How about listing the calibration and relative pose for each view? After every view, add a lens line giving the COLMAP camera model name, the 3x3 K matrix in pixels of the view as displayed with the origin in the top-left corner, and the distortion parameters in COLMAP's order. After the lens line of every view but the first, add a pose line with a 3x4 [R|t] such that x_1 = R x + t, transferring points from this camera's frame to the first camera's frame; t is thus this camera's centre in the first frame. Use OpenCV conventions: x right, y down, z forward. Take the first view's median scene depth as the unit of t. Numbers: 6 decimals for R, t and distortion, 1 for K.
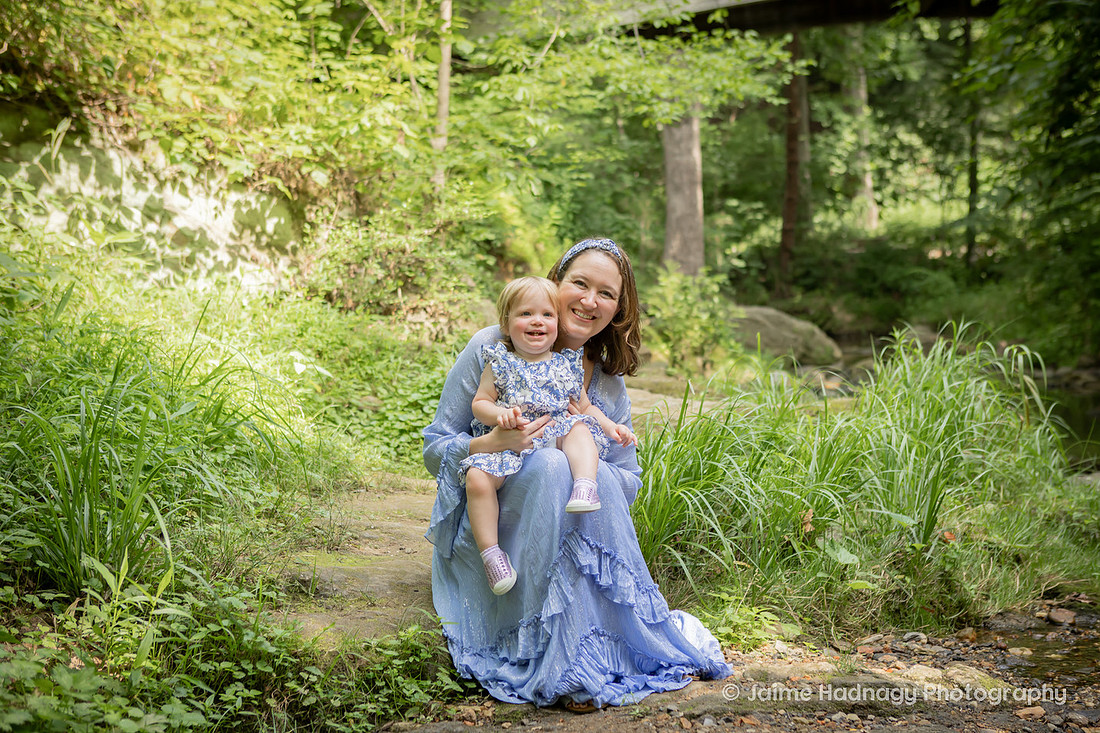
lens RADIAL K [[1586.4, 0, 574.2], [0, 1586.4, 365.6], [0, 0, 1]] dist [0.014827, 0.000000]
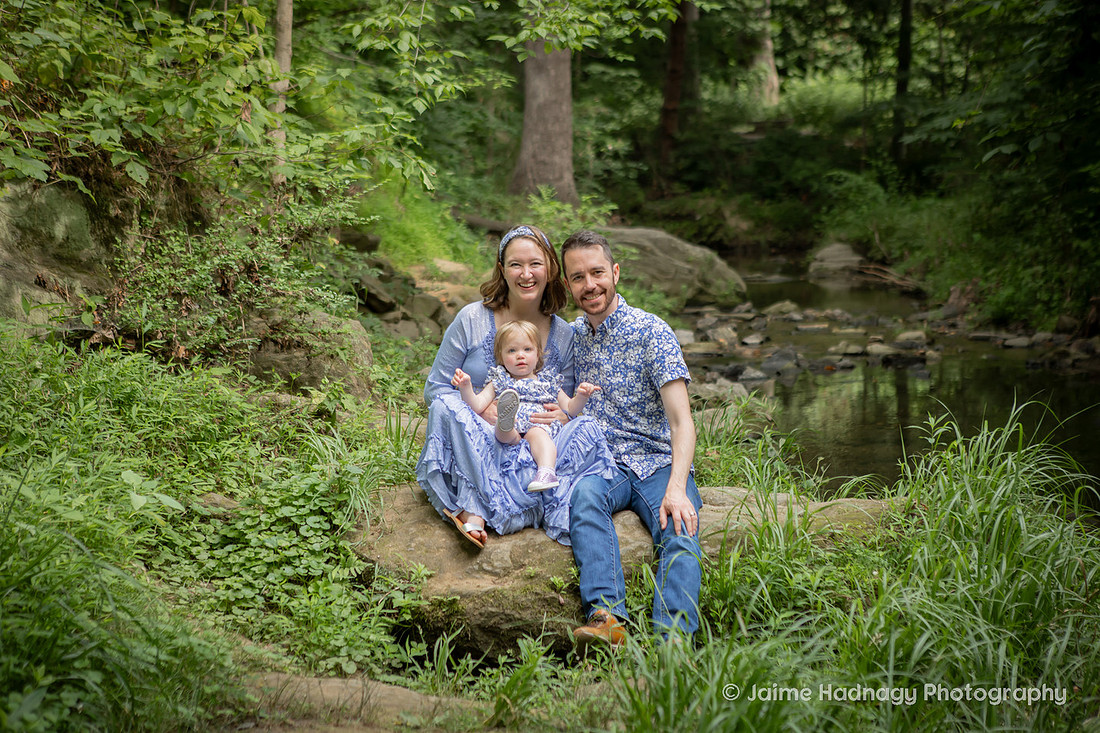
lens RADIAL K [[1990.9, 0, 557.3], [0, 1990.9, 357.8], [0, 0, 1]] dist [0.163291, 0.000000]
pose [[0.995384, 0.011875, 0.095236, -0.054097], [-0.017683, 0.998019, 0.060377, -0.089893], [-0.094330, -0.061783, 0.993622, 0.070307]]
